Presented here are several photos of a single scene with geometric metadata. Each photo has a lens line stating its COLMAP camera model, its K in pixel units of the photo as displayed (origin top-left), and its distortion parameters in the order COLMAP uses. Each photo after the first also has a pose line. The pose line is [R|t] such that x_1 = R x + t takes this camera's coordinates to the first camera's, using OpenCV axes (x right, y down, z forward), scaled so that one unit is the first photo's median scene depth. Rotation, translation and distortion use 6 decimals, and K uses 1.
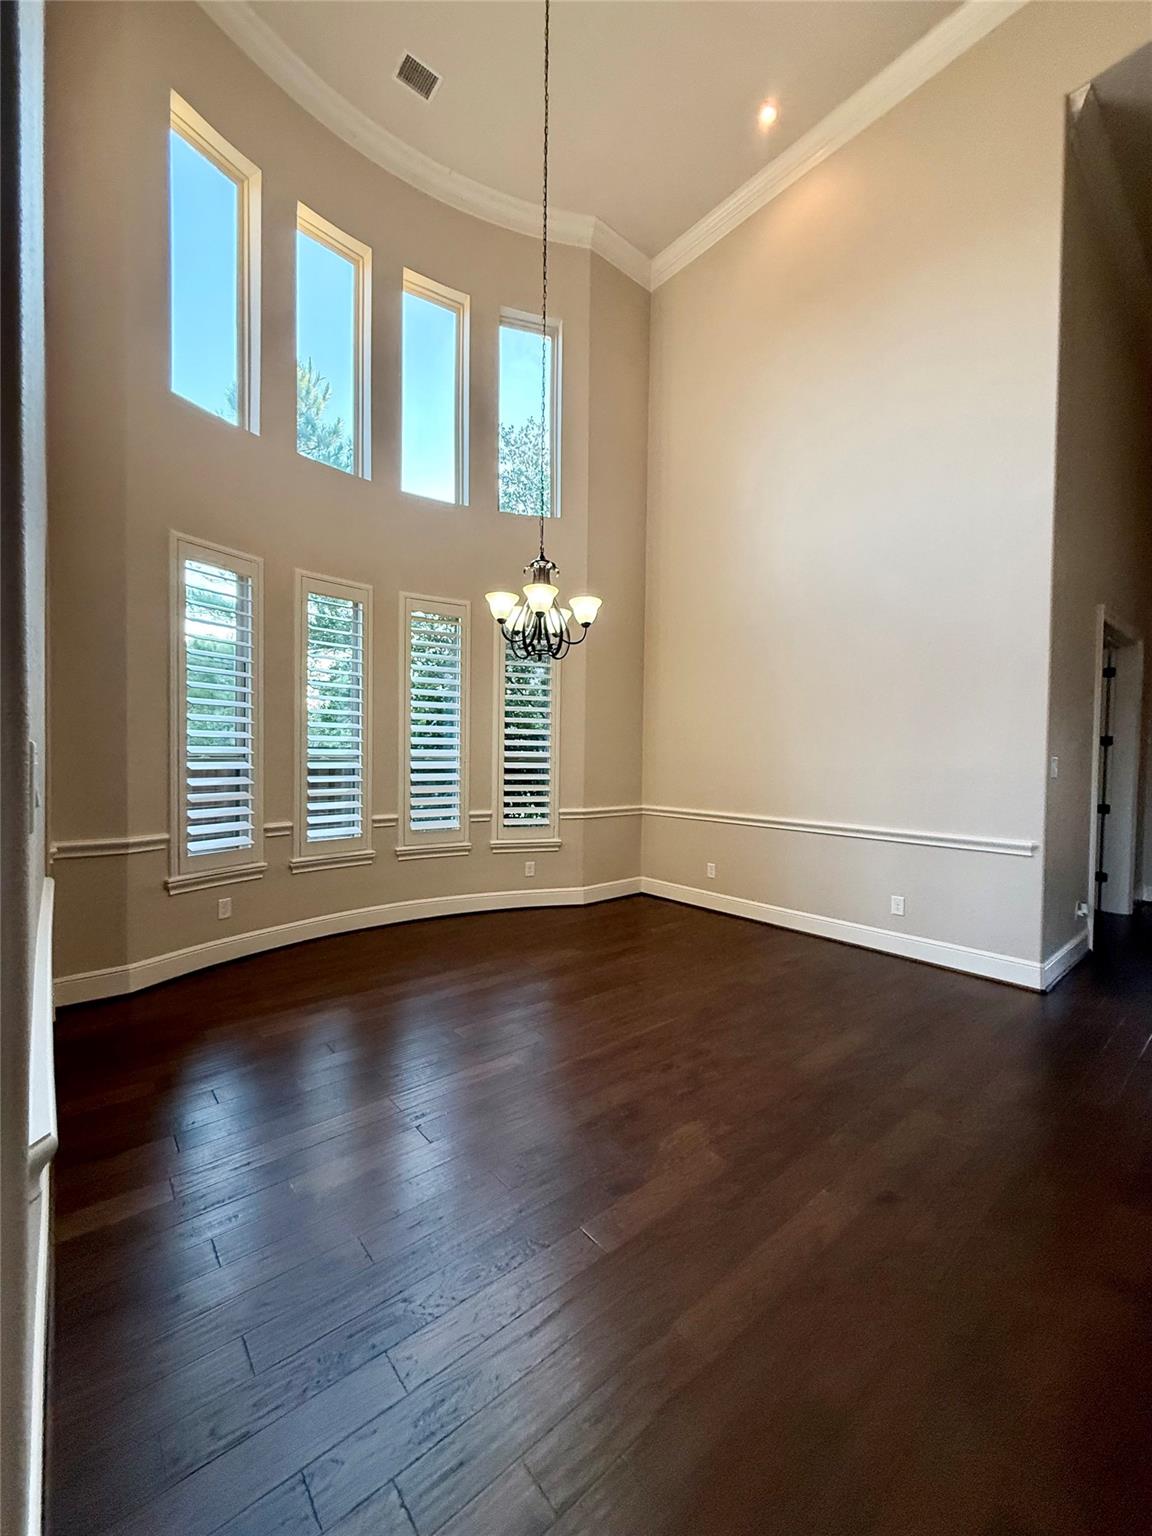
lens RADIAL K [[608.1, 0, 576.0], [0, 608.1, 768.0], [0, 0, 1]] dist [-0.002250, -0.000165]
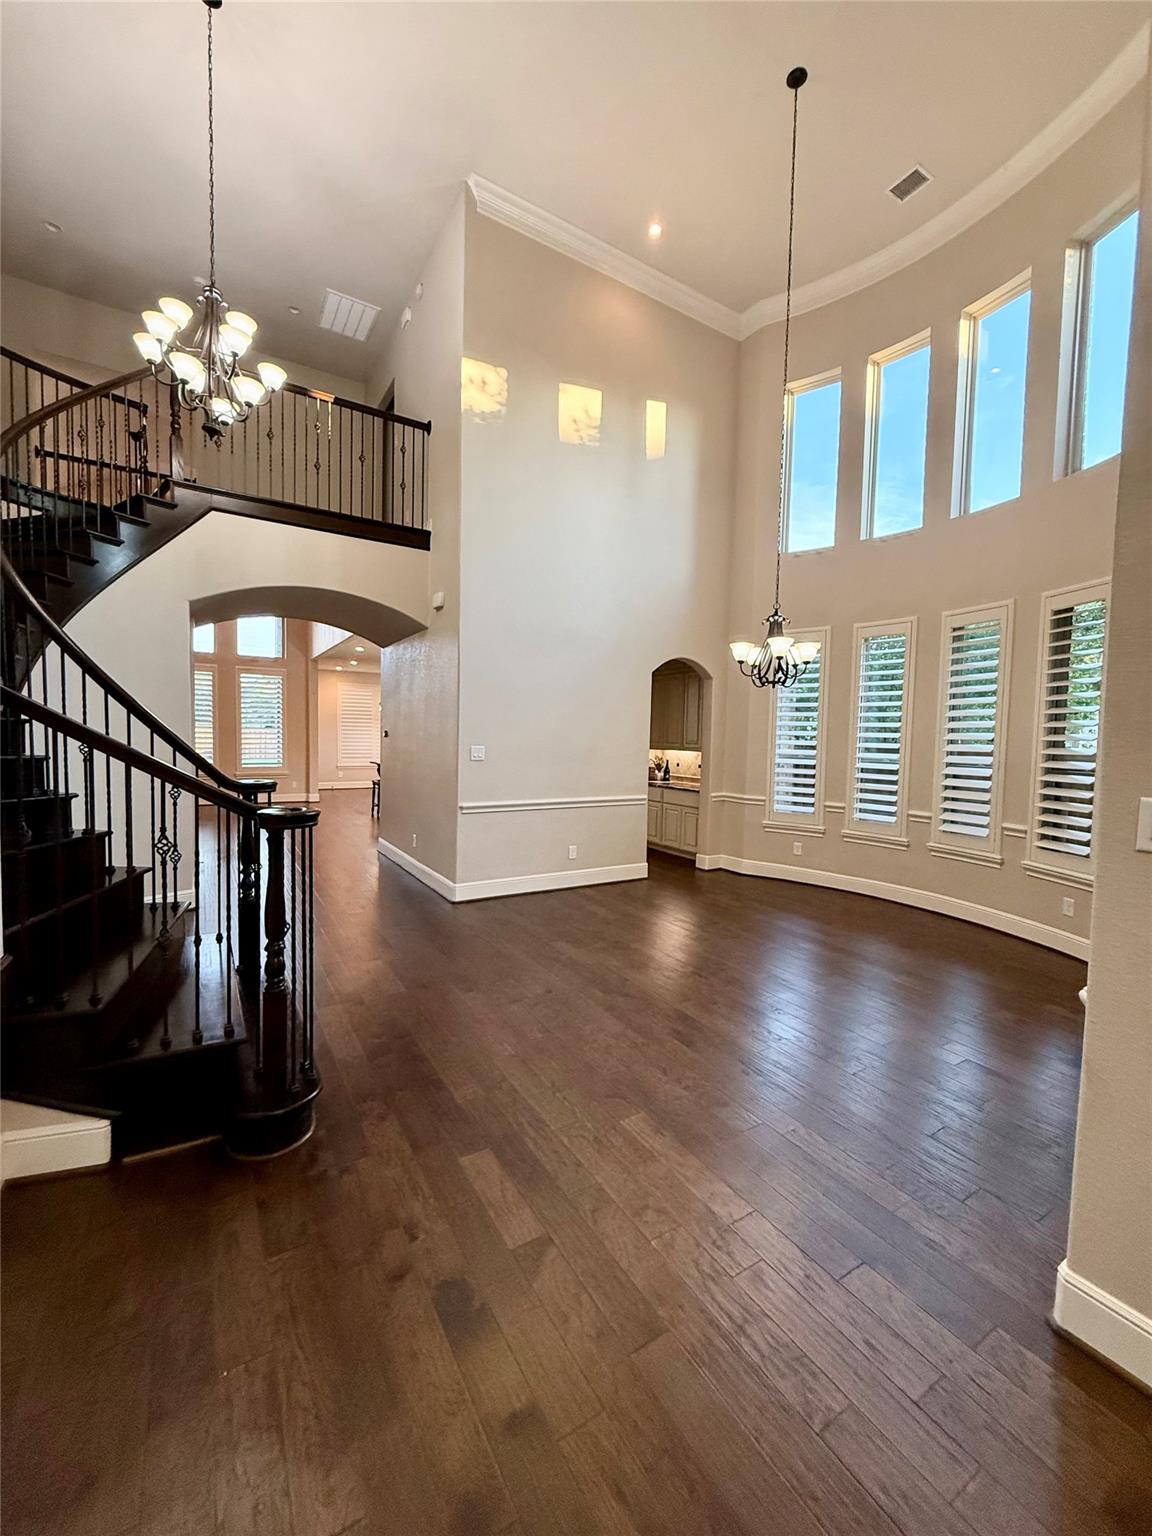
lens RADIAL K [[620.8, 0, 576.0], [0, 620.8, 768.0], [0, 0, 1]] dist [0.001010, 0.000104]
pose [[-0.145917, 0.037590, -0.988582, 1.214366], [-0.050397, 0.997698, 0.045376, -0.033457], [0.988012, 0.056443, -0.143687, 0.679102]]
